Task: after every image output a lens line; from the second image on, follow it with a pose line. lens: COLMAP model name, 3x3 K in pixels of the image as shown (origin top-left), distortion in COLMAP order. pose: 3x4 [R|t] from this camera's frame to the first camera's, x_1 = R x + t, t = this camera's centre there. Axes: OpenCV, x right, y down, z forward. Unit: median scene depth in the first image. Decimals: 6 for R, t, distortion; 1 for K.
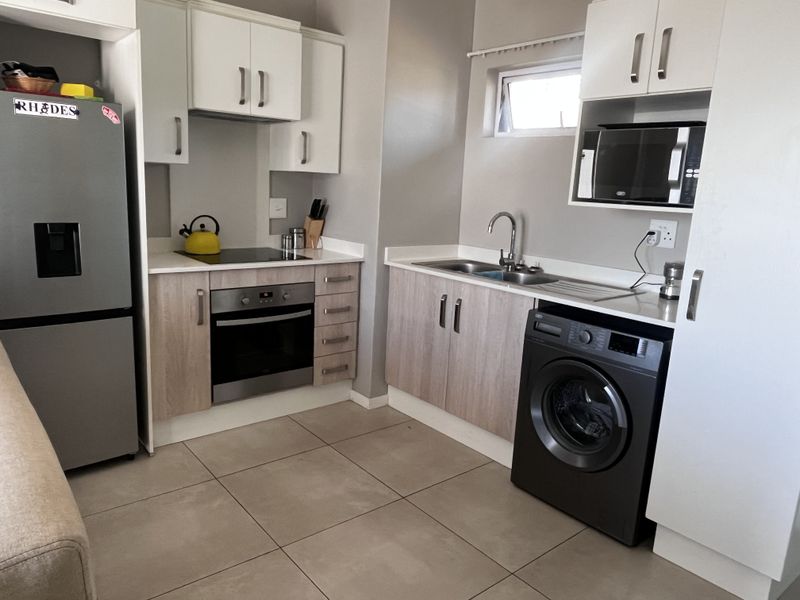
lens RADIAL K [[567.3, 0, 396.8], [0, 567.3, 300.2], [0, 0, 1]] dist [-0.008143, -0.007247]
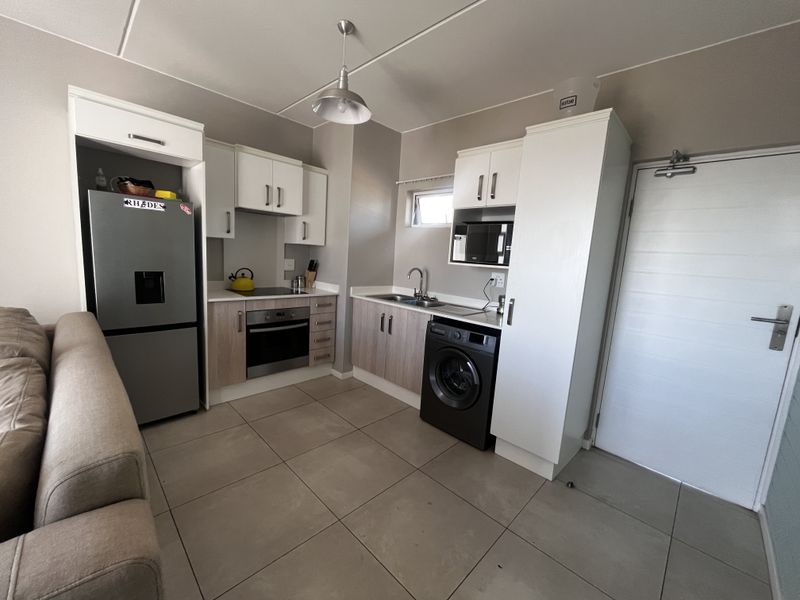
lens RADIAL K [[321.6, 0, 401.8], [0, 321.6, 300.3], [0, 0, 1]] dist [-0.009828, -0.000238]
pose [[0.993882, -0.002152, 0.110429, 0.033861], [0.008211, 0.998483, -0.054440, 0.005738], [-0.110145, 0.055013, 0.992392, -0.019219]]
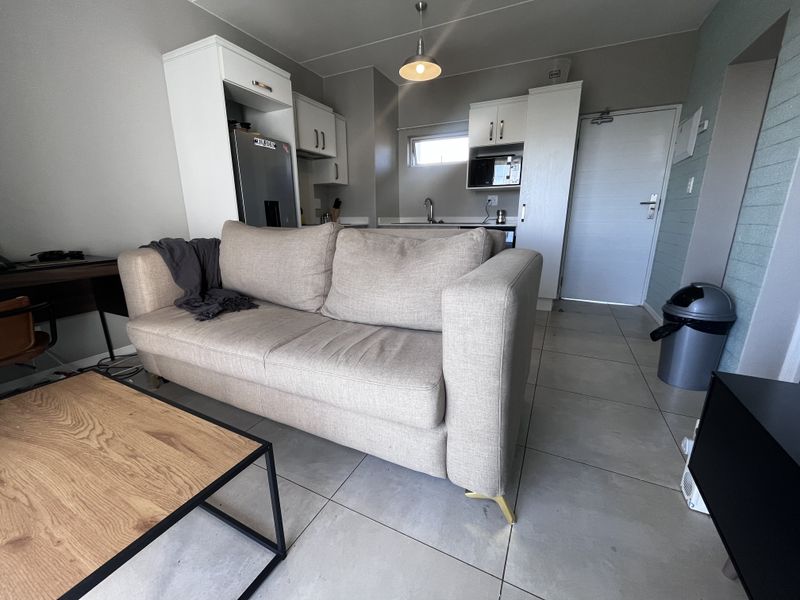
lens RADIAL K [[321.6, 0, 401.6], [0, 321.6, 301.0], [0, 0, 1]] dist [-0.009828, -0.000238]
pose [[0.906426, -0.160368, 0.390735, -0.593246], [0.136216, 0.986677, 0.088964, 0.158945], [-0.399796, -0.027415, 0.916194, -0.236303]]
